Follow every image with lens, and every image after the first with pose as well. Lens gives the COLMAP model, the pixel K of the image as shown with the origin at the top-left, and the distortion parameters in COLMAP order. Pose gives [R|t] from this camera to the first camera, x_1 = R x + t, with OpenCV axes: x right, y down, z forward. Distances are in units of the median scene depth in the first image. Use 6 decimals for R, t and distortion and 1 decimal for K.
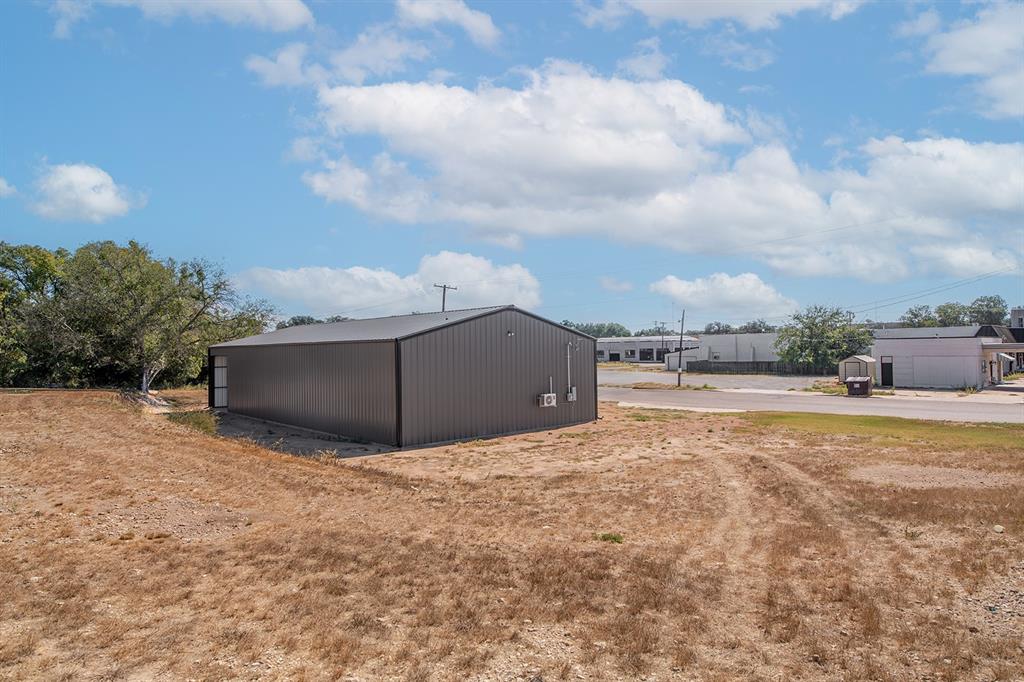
lens RADIAL K [[640.5, 0, 511.3], [0, 640.5, 344.3], [0, 0, 1]] dist [-0.030151, -0.000837]
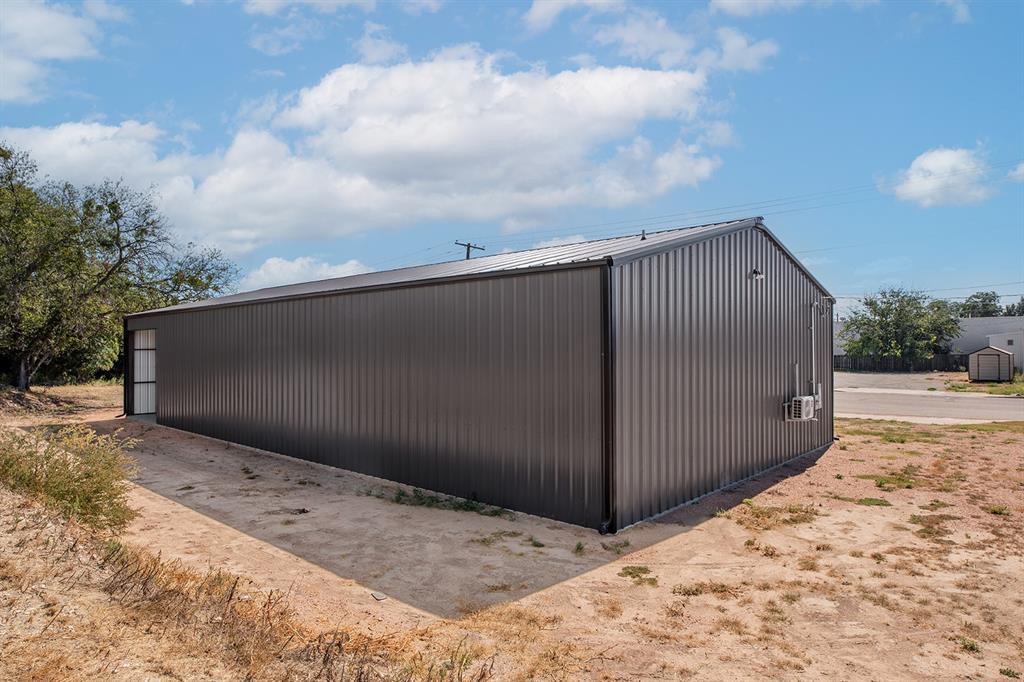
lens RADIAL K [[640.5, 0, 508.1], [0, 640.5, 340.9], [0, 0, 1]] dist [-0.030151, -0.000837]
pose [[0.995873, 0.010669, 0.090133, -0.142021], [-0.010468, 0.999942, -0.002705, 0.022362], [-0.090156, 0.001750, 0.995926, 0.313359]]
